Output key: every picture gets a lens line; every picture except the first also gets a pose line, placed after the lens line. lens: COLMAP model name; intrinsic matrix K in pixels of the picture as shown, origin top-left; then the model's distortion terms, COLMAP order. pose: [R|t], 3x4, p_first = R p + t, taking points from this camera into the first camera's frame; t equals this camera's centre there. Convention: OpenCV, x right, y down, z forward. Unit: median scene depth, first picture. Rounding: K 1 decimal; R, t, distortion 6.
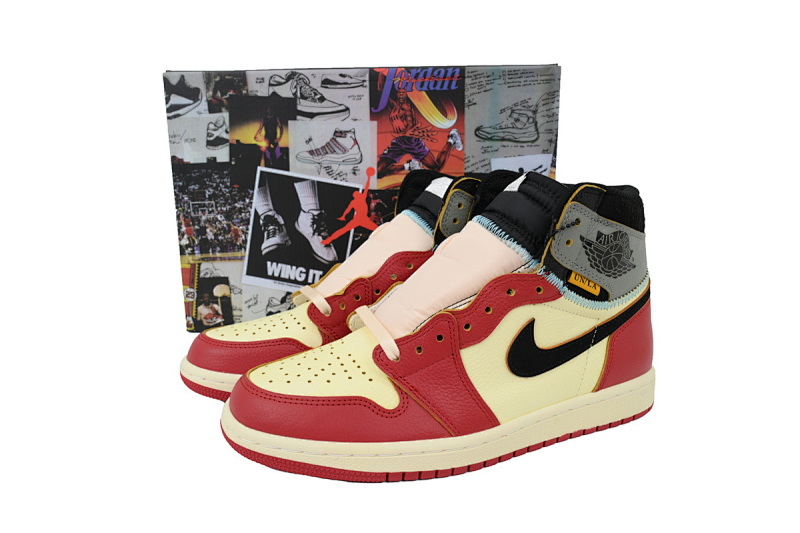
lens RADIAL K [[601.1, 0, 400.0], [0, 601.1, 266.5], [0, 0, 1]] dist [-0.004276, -0.000337]
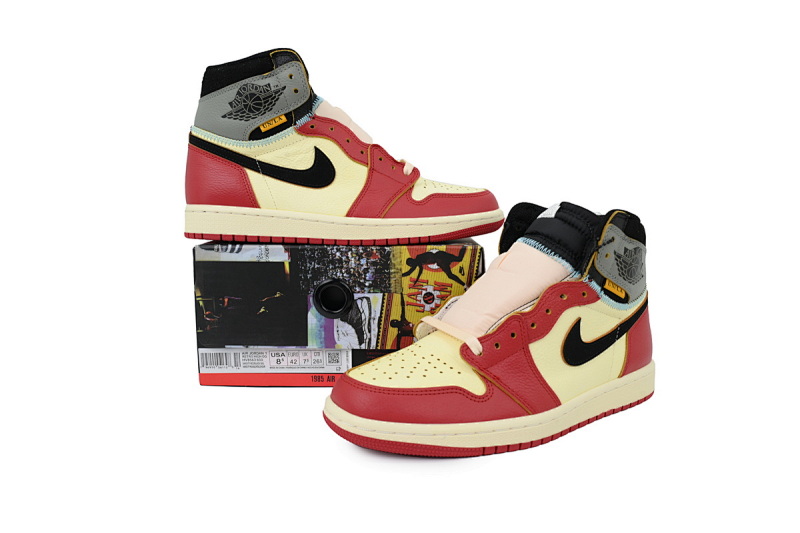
lens RADIAL K [[601.1, 0, 400.0], [0, 601.1, 266.5], [0, 0, 1]] dist [-0.004276, -0.000337]
pose [[0.983740, -0.018559, 0.178640, -0.370036], [0.031854, 0.996907, -0.071843, 0.058996], [-0.176754, 0.076365, 0.981288, -0.168487]]
